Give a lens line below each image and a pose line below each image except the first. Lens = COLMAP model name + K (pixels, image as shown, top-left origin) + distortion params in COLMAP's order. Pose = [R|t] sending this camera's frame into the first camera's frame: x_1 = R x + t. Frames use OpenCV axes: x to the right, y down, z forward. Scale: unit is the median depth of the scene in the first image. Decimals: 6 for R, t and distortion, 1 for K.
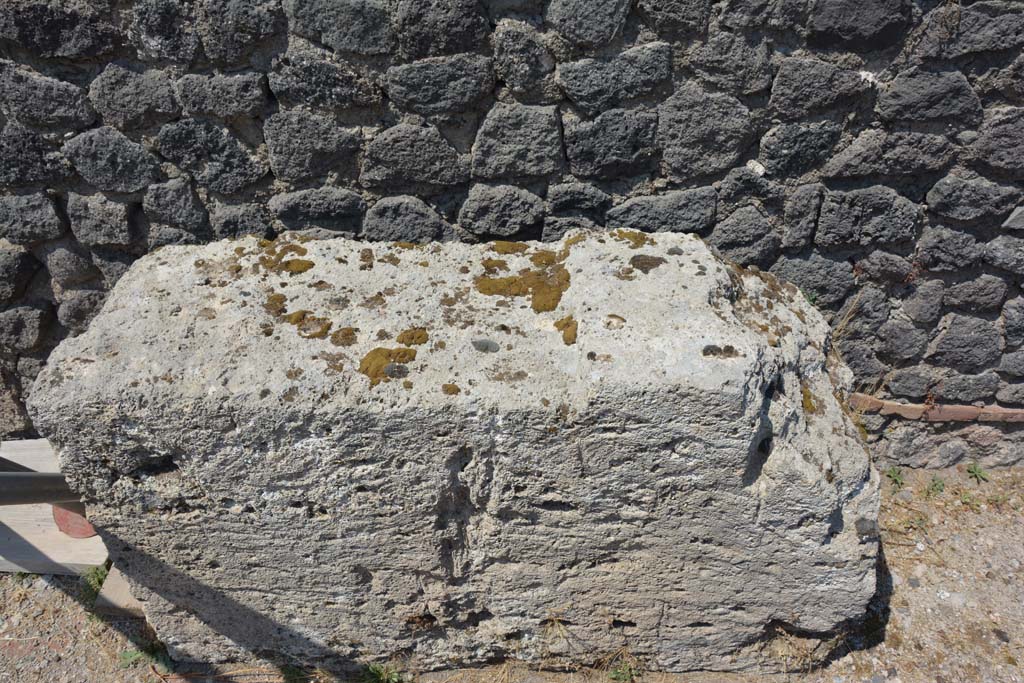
lens RADIAL K [[797.4, 0, 512.0], [0, 797.4, 341.5], [0, 0, 1]] dist [-0.159175, 0.088177]
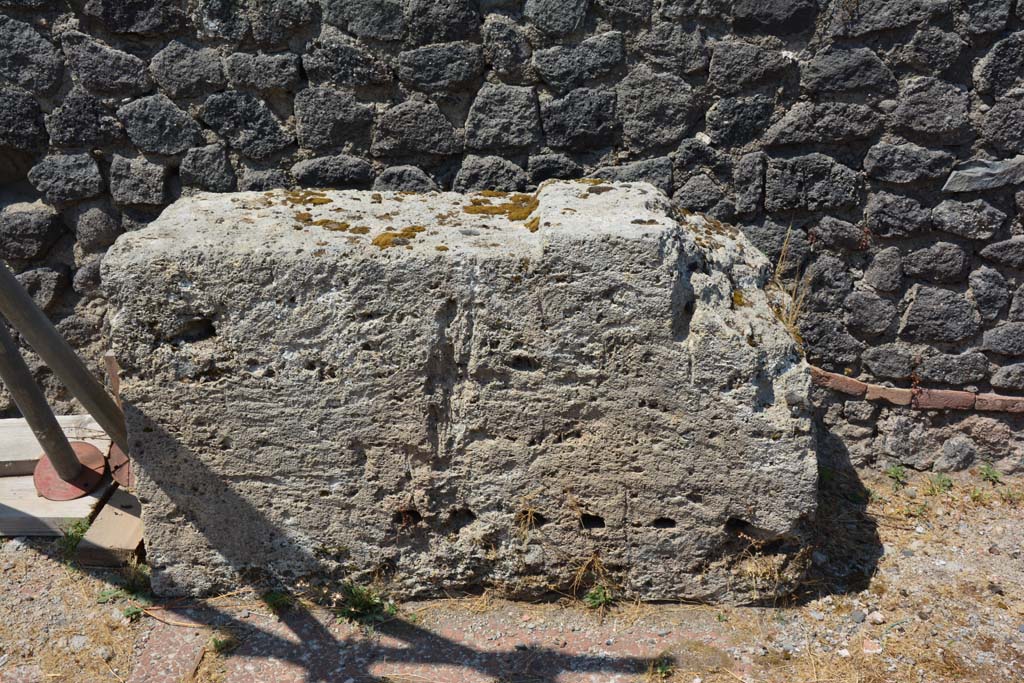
lens RADIAL K [[1218.4, 0, 512.0], [0, 1218.4, 341.5], [0, 0, 1]] dist [0.025861, 0.035502]
pose [[0.999572, 0.009130, -0.027794, 0.082333], [-0.016625, 0.959015, -0.282867, 0.652766], [0.024073, 0.283208, 0.958756, -0.756251]]
